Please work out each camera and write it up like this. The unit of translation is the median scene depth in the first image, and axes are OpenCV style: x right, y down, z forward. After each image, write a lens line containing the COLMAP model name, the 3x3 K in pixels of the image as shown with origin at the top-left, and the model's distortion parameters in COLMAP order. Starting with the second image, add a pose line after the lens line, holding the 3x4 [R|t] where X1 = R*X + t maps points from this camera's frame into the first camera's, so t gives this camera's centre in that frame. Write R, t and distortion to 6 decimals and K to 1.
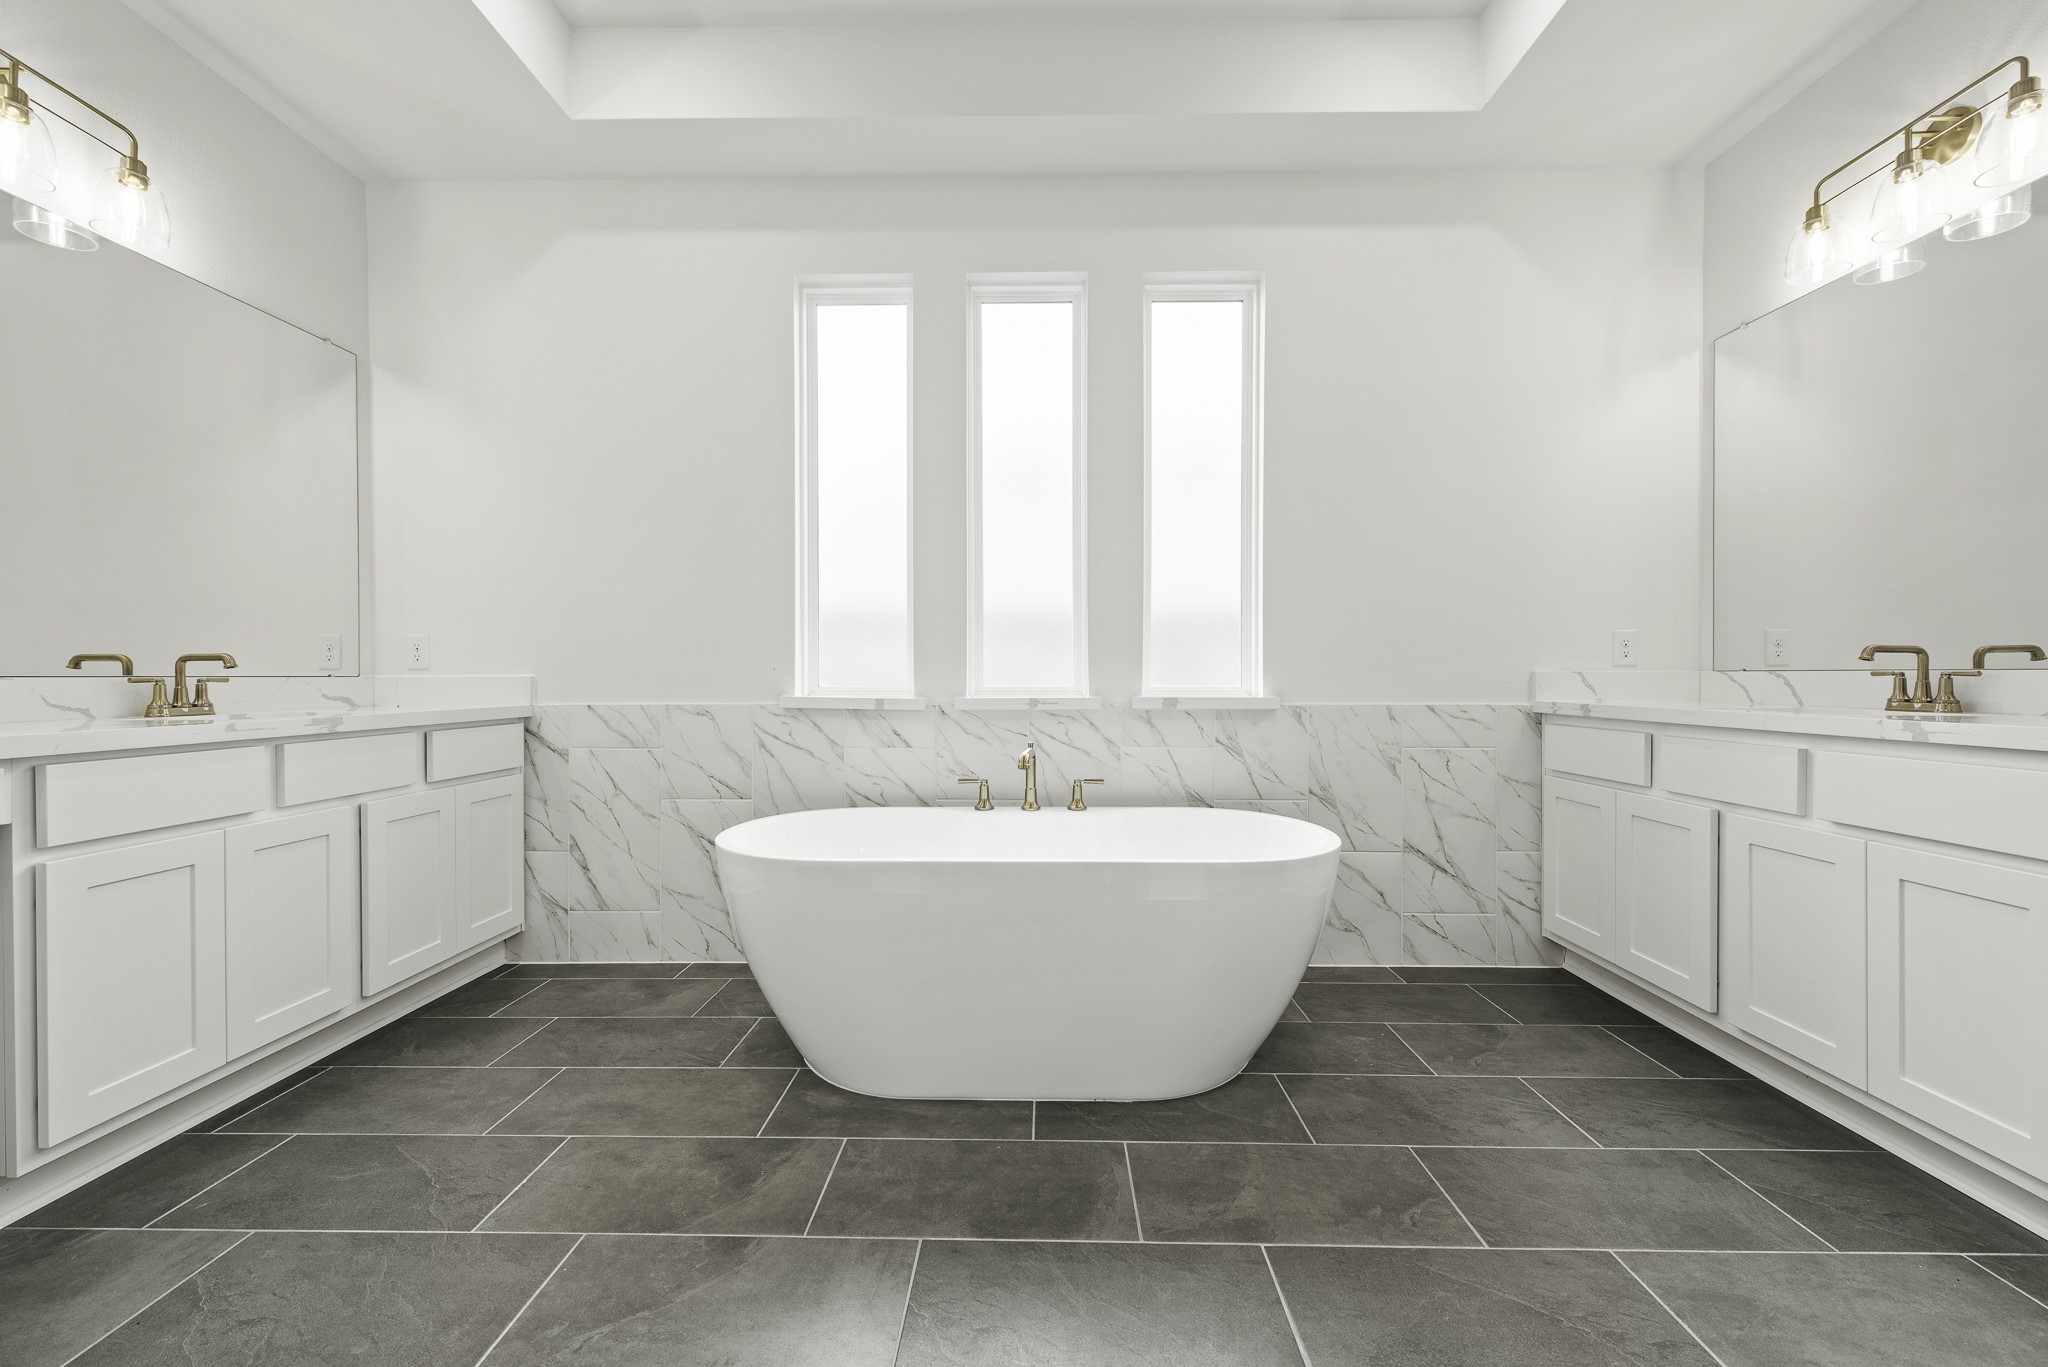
lens RADIAL K [[819.9, 0, 1018.2], [0, 819.9, 683.1], [0, 0, 1]] dist [0.012372, 0.000096]
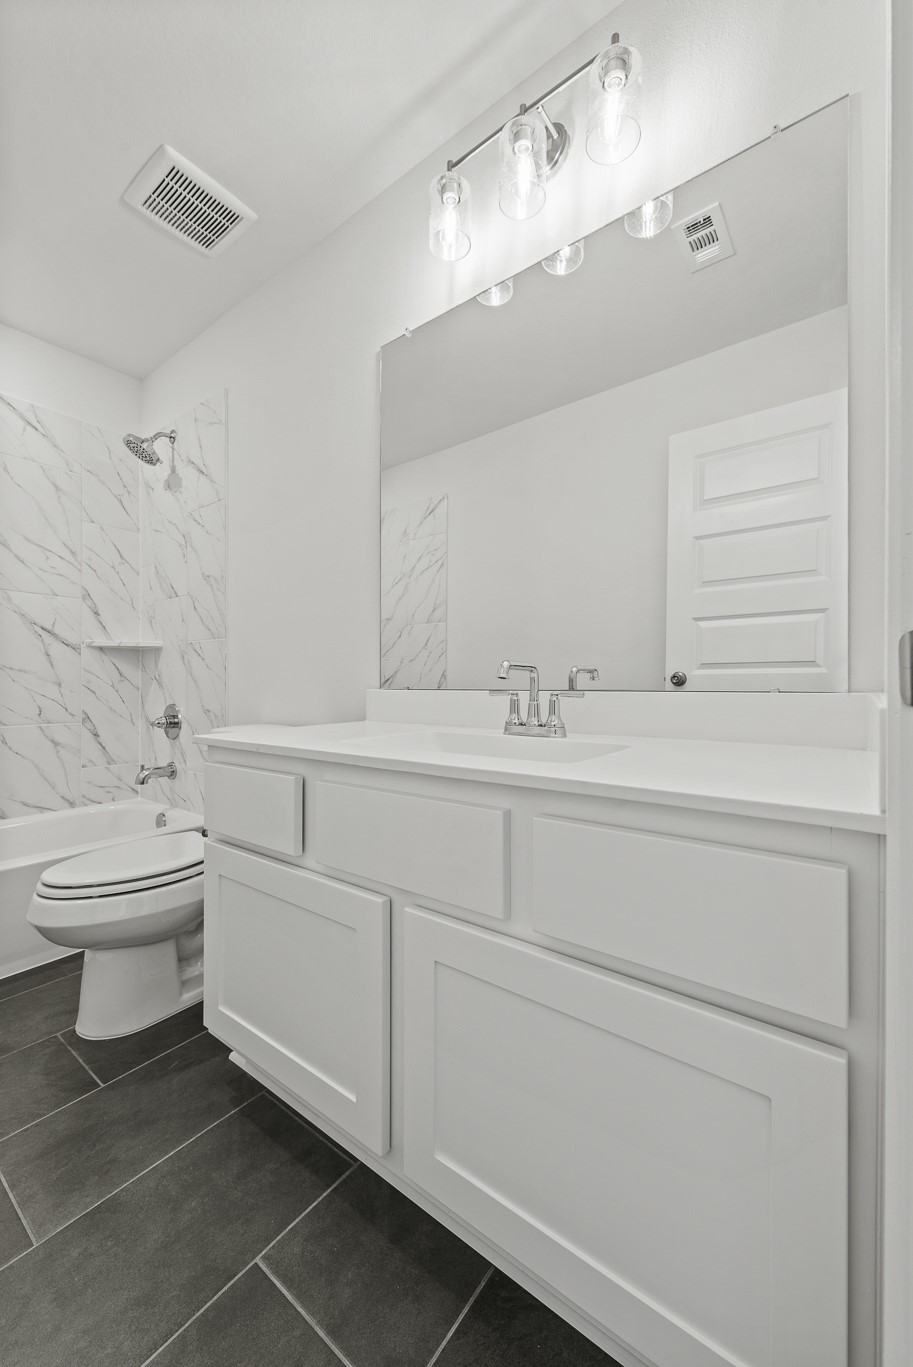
lens RADIAL K [[547.3, 0, 448.9], [0, 547.3, 684.8], [0, 0, 1]] dist [0.012372, 0.000096]
pose [[0.576788, 0.005668, 0.816874, 0.503741], [-0.001030, 0.999980, -0.006211, -0.018159], [-0.816893, 0.002741, 0.576782, 0.695921]]
